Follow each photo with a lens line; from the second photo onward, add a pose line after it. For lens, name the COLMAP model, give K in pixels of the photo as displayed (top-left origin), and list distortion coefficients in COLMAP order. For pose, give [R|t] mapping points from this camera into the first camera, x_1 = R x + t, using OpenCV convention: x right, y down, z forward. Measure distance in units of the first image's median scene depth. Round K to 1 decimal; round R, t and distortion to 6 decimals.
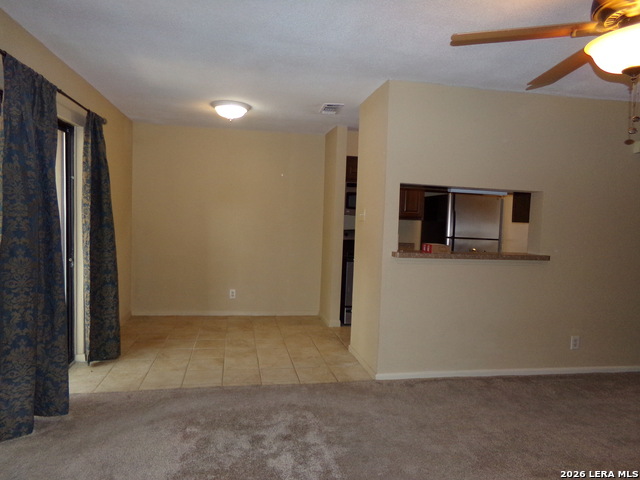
lens RADIAL K [[439.2, 0, 318.7], [0, 439.2, 247.0], [0, 0, 1]] dist [-0.020856, 0.048342]
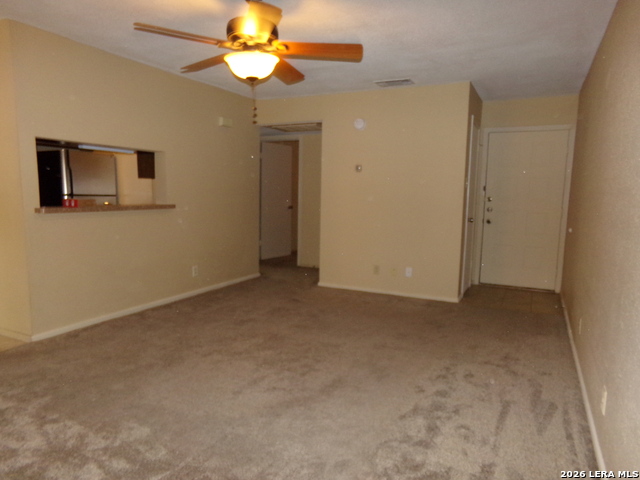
lens RADIAL K [[439.2, 0, 318.7], [0, 439.2, 247.0], [0, 0, 1]] dist [-0.020856, 0.048342]
pose [[0.612397, -0.128421, 0.780050, -0.213602], [0.057864, 0.991352, 0.117781, 0.016997], [-0.788430, -0.026992, 0.614532, -0.090476]]
